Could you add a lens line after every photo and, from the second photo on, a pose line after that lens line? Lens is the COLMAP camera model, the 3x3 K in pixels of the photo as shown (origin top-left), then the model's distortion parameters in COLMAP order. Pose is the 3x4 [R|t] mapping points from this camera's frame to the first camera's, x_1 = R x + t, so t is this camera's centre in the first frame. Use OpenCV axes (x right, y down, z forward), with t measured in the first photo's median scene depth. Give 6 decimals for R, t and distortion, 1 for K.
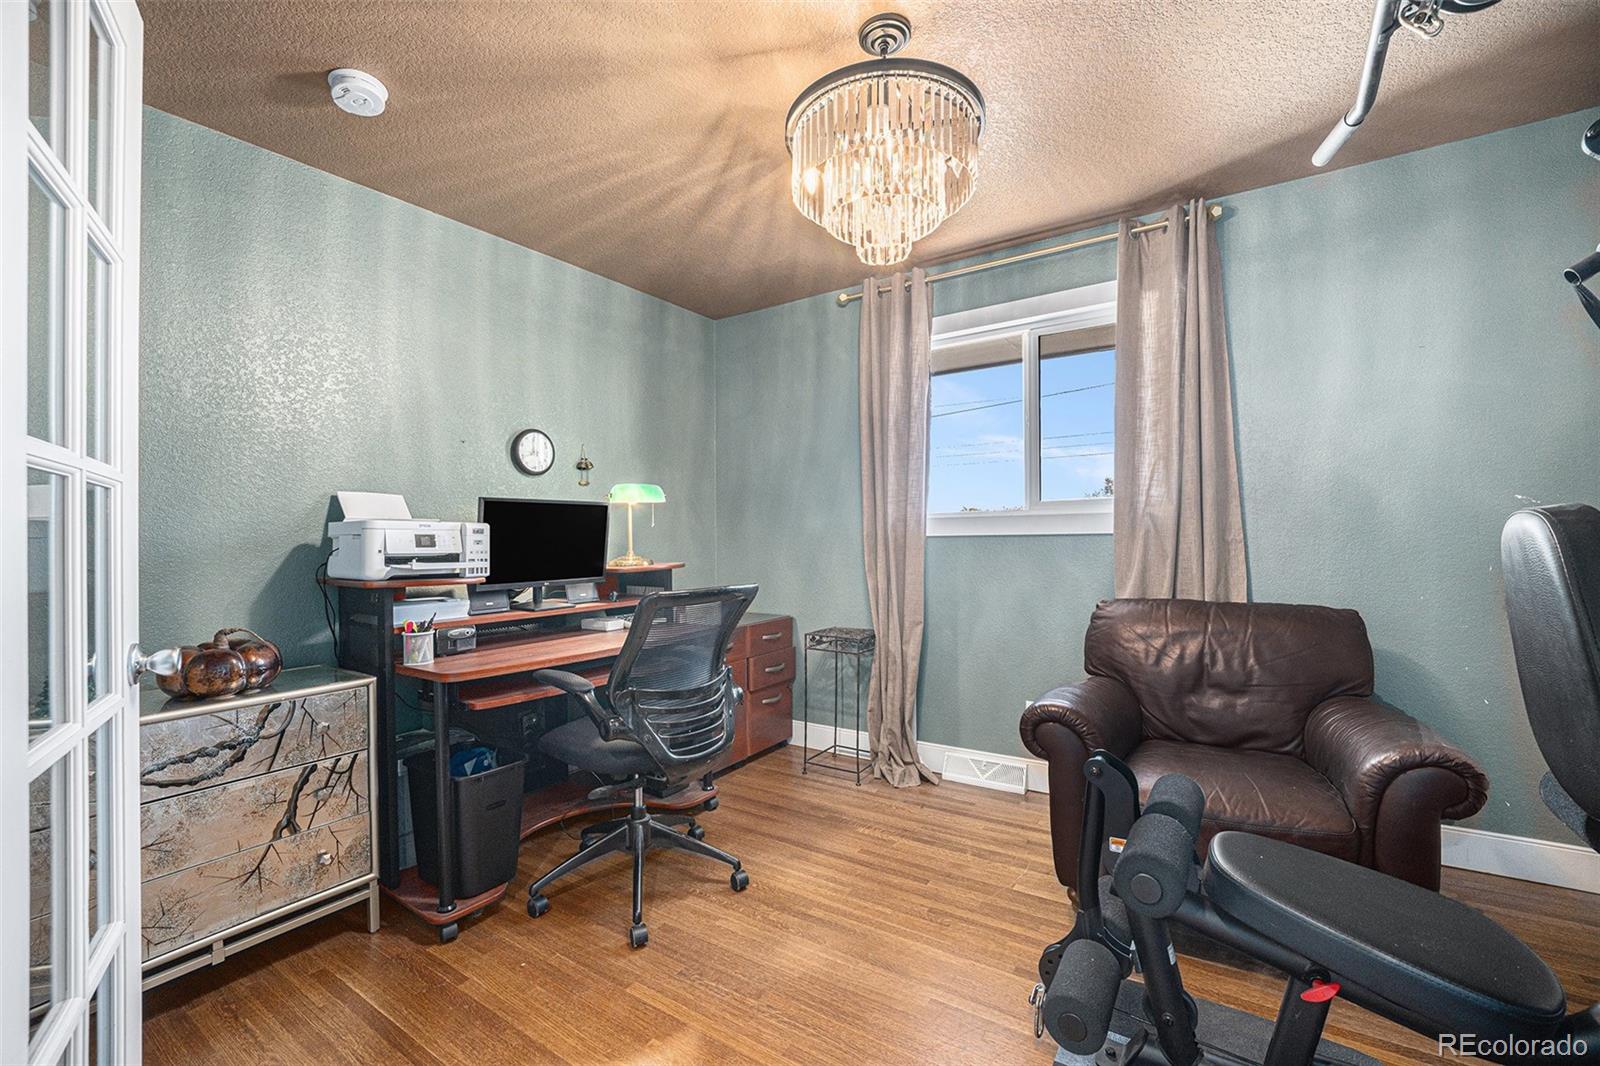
lens RADIAL K [[650.0, 0, 831.4], [0, 650.0, 531.5], [0, 0, 1]] dist [-0.001090, -0.000091]
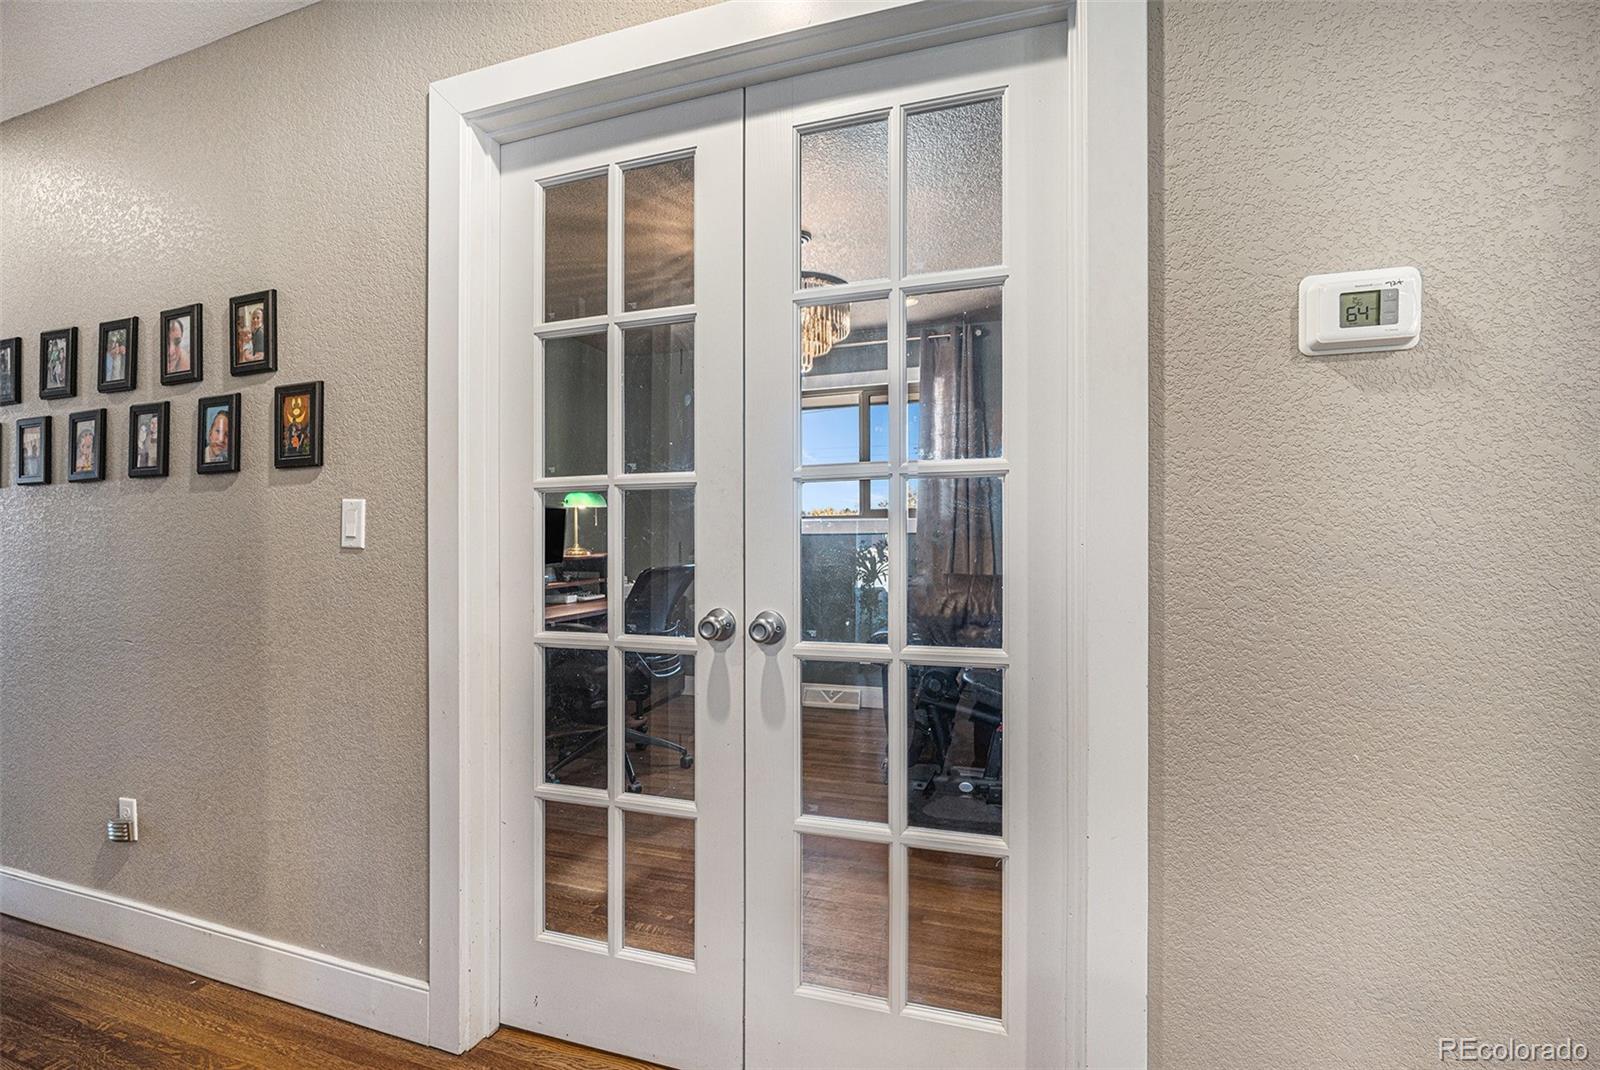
lens RADIAL K [[659.7, 0, 804.7], [0, 659.7, 529.5], [0, 0, 1]] dist [-0.015820, -0.000316]
pose [[0.967921, 0.007372, 0.251147, -0.229242], [-0.006482, 0.999969, -0.004370, 0.004502], [-0.251172, 0.002602, 0.967939, -0.473548]]
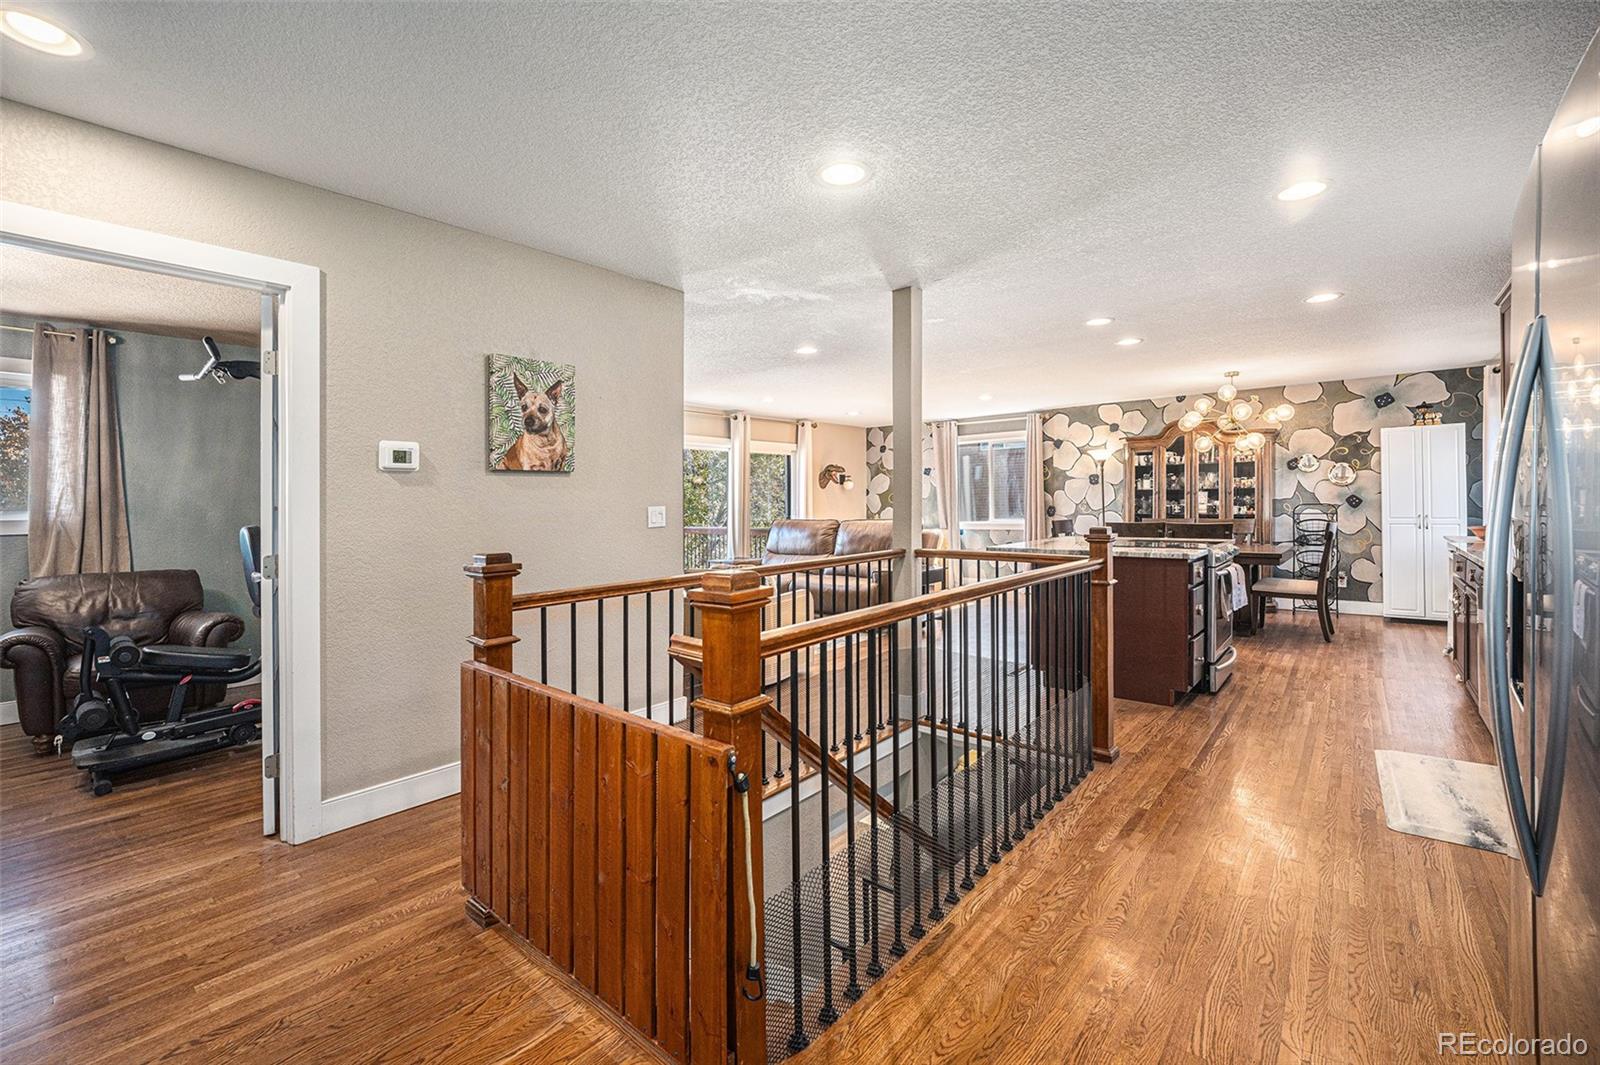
lens RADIAL K [[665.2, 0, 793.4], [0, 665.2, 509.5], [0, 0, 1]] dist [-0.021304, 0.000101]
pose [[0.149075, 0.010274, 0.988772, -0.807036], [0.008238, 0.999898, -0.011632, -0.024038], [-0.988792, 0.009879, 0.148975, -0.997825]]
